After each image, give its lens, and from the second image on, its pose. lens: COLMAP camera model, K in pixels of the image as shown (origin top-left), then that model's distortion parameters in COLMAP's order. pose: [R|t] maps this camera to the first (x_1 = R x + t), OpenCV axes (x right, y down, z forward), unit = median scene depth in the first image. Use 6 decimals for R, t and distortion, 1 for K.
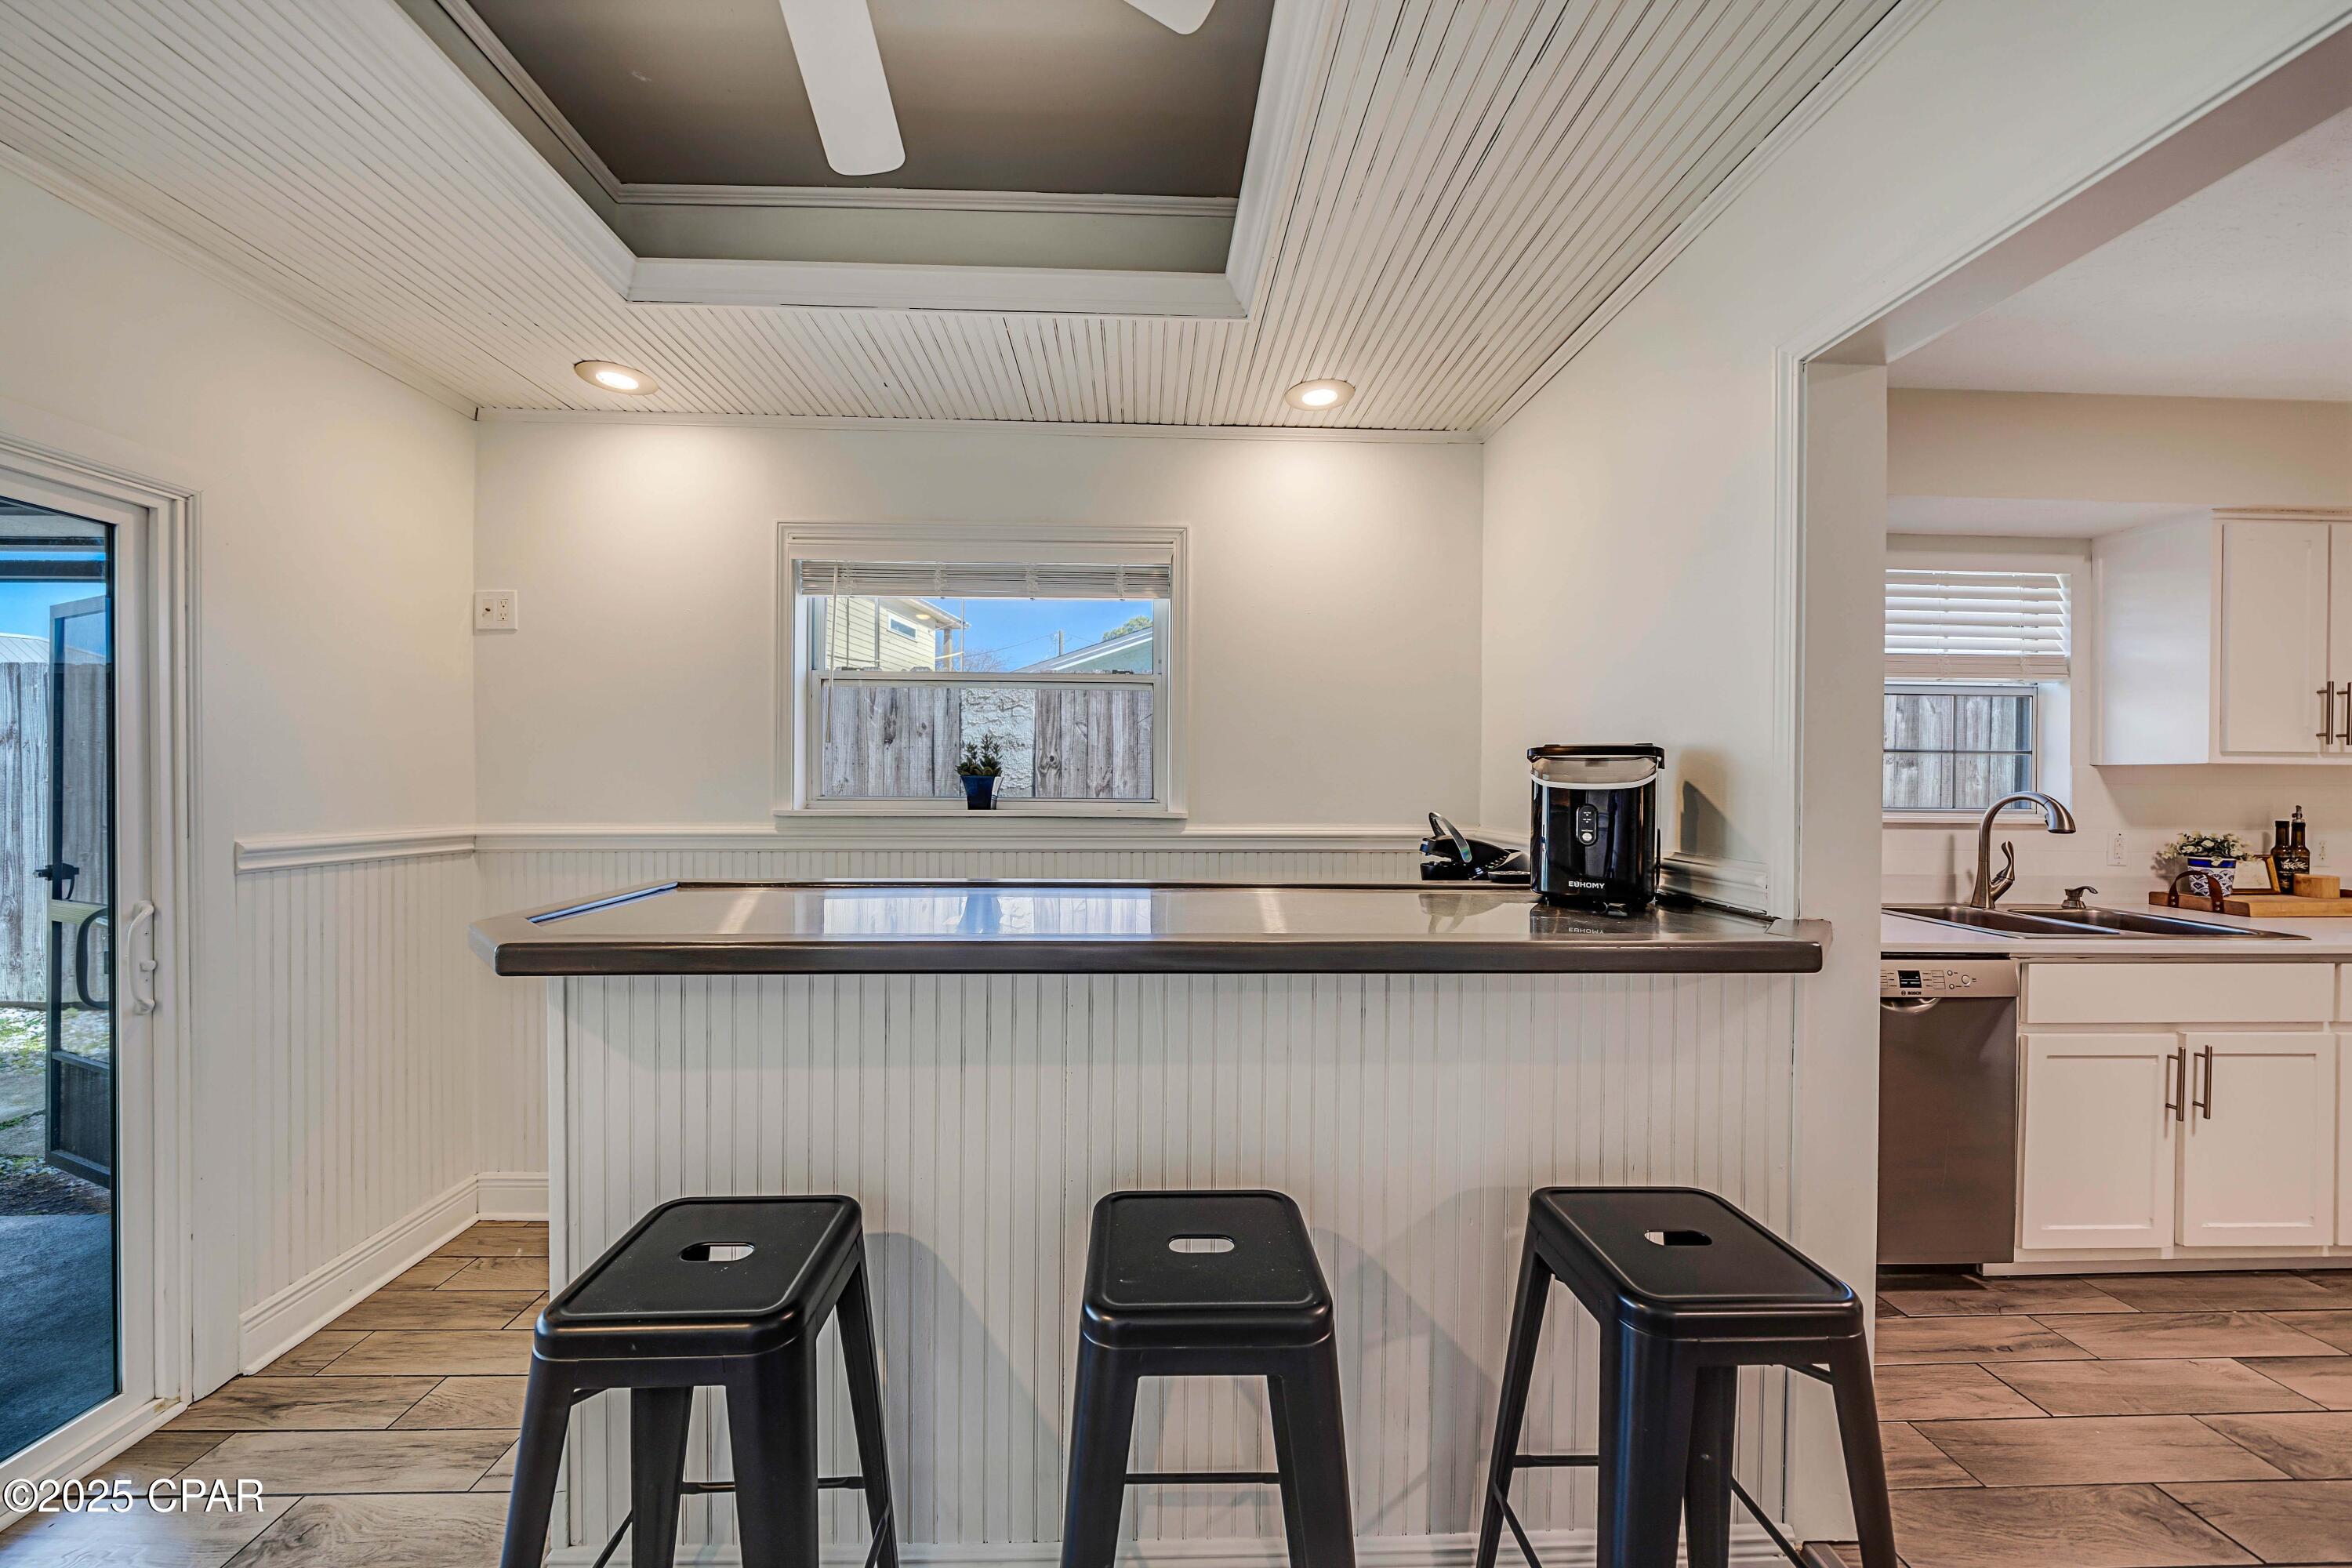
lens RADIAL K [[812.9, 0, 1169.8], [0, 812.9, 782.9], [0, 0, 1]] dist [-0.000753, -0.000290]
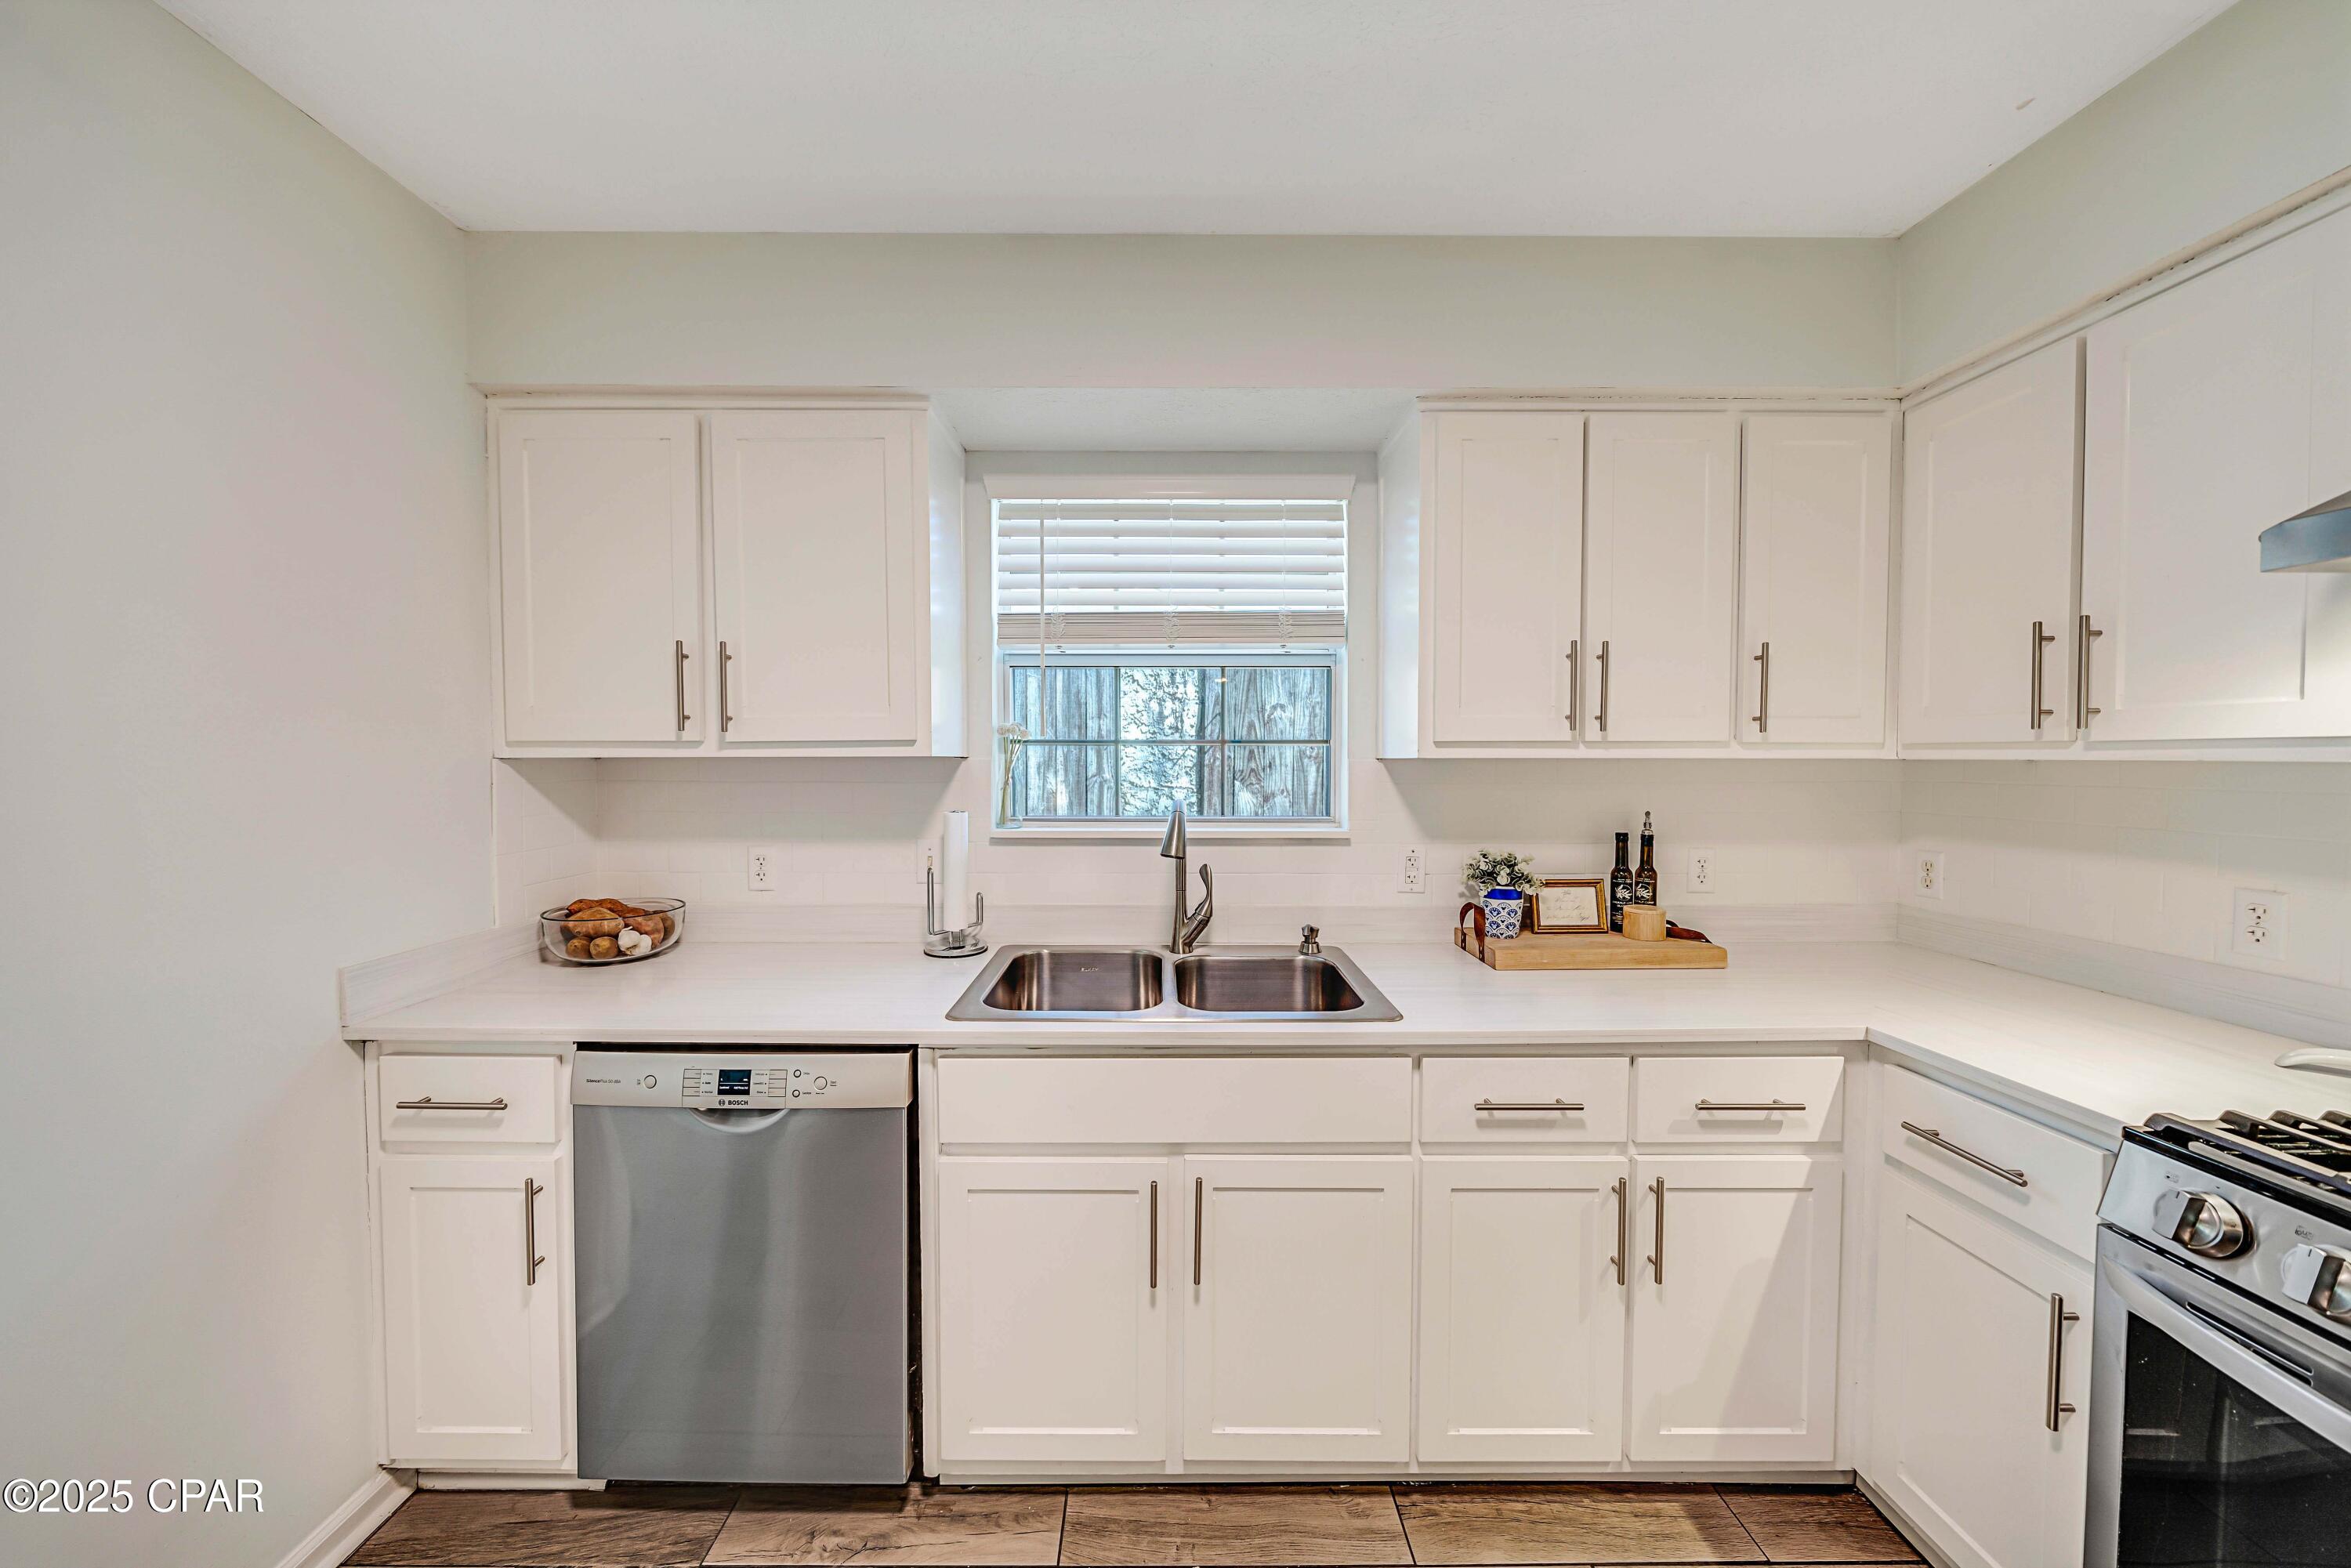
lens RADIAL K [[812.5, 0, 1169.3], [0, 812.5, 782.9], [0, 0, 1]] dist [-0.000753, -0.000290]
pose [[0.999167, -0.007387, -0.040144, 1.036351], [0.008584, 0.999521, 0.029729, -0.024650], [0.039906, -0.030049, 0.998752, 0.261273]]
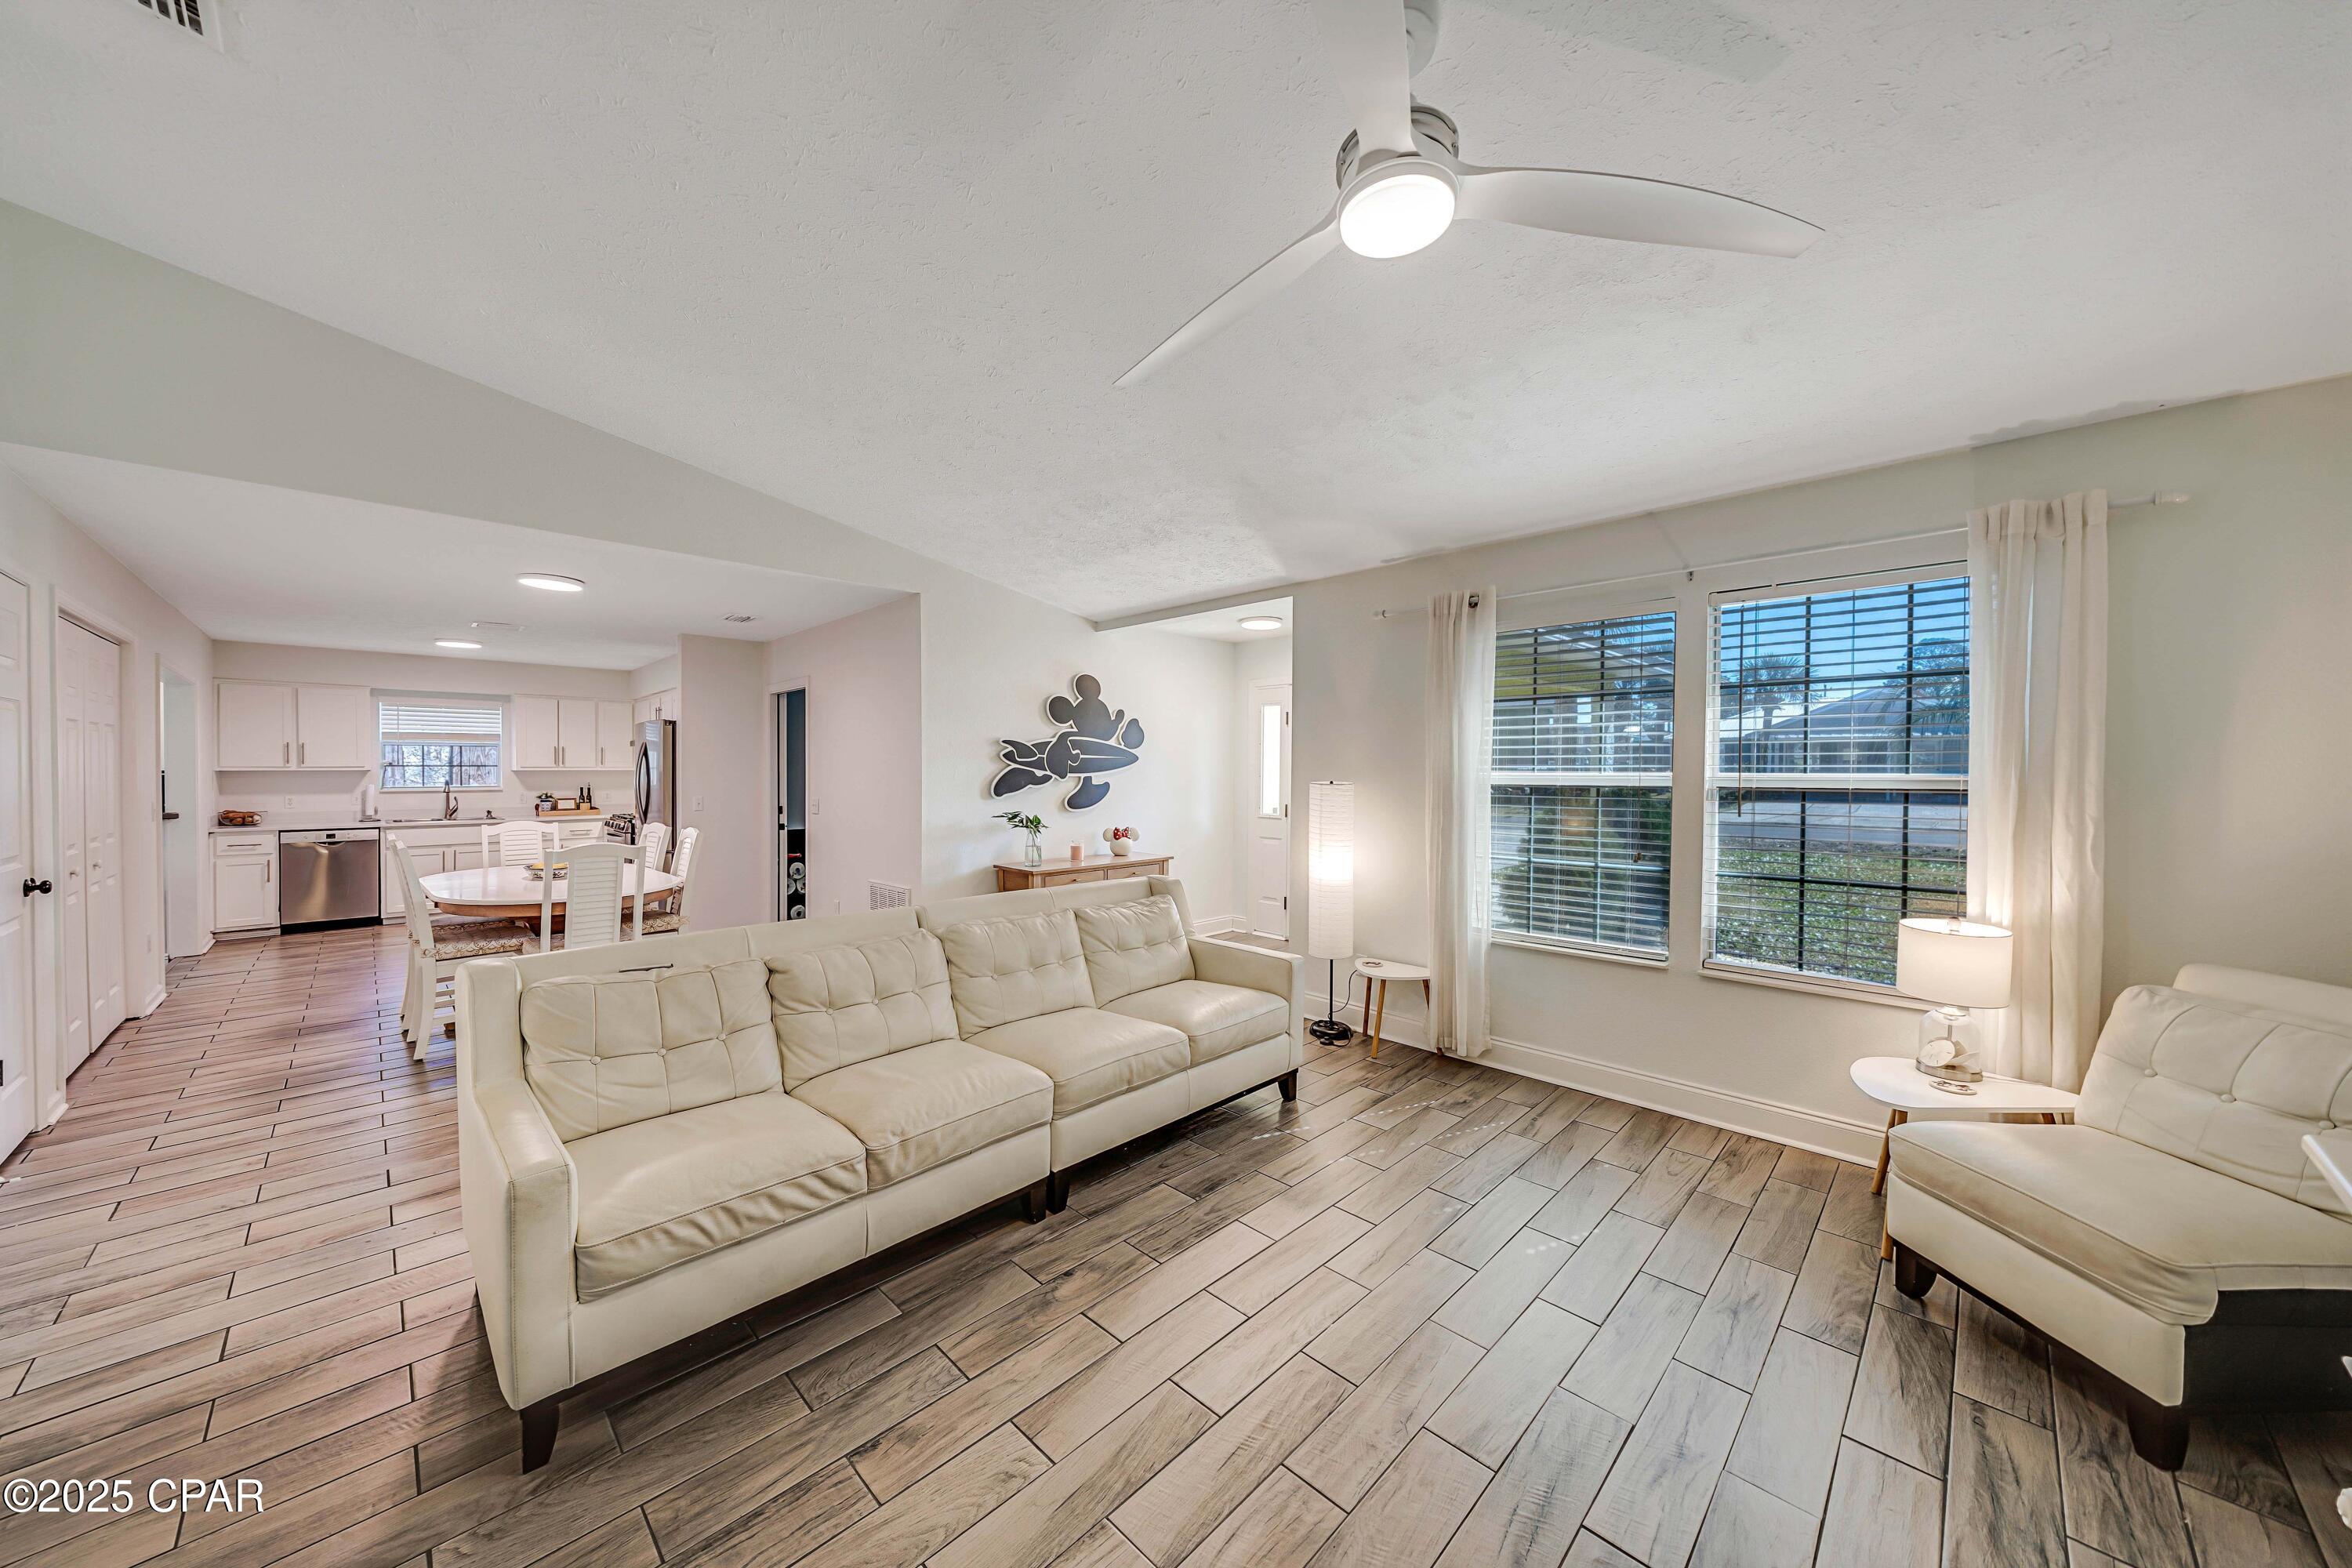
lens RADIAL K [[812.9, 0, 1169.8], [0, 812.9, 782.9], [0, 0, 1]] dist [-0.000753, -0.000290]
pose [[0.735022, -0.019342, 0.677767, 0.943070], [0.008387, 0.999776, 0.019436, -0.014789], [-0.677991, -0.008602, 0.735020, -3.102953]]
